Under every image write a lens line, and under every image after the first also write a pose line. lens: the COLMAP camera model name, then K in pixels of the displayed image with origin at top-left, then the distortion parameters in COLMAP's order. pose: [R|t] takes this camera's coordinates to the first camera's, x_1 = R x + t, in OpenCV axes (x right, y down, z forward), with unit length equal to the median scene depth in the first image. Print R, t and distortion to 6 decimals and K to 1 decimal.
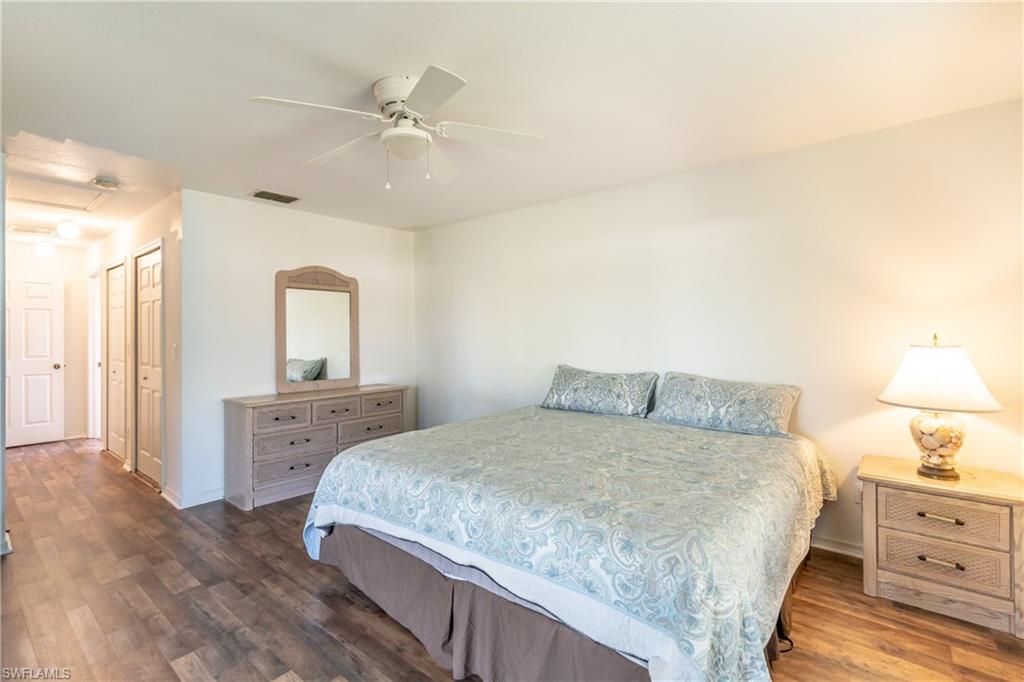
lens RADIAL K [[472.6, 0, 511.6], [0, 472.6, 333.4], [0, 0, 1]] dist [-0.014523, 0.003902]
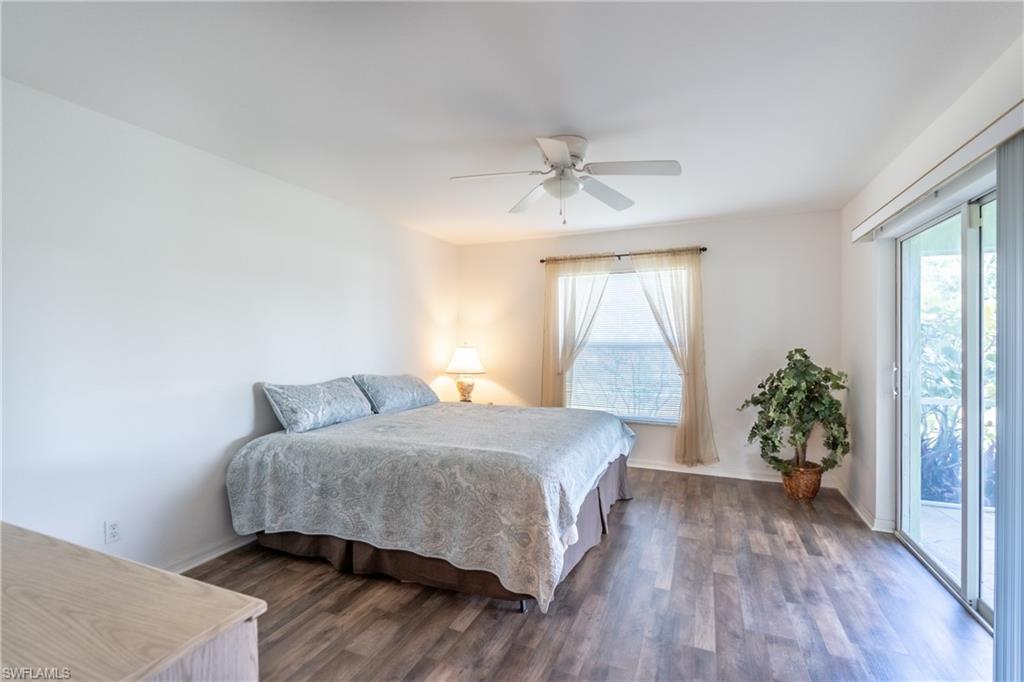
lens RADIAL K [[472.6, 0, 509.0], [0, 472.6, 340.9], [0, 0, 1]] dist [-0.014523, 0.003902]
pose [[-0.287129, 0.002599, 0.957888, -1.262895], [0.011166, 0.999937, 0.000634, 0.001259], [-0.957827, 0.010878, -0.287141, 1.364741]]
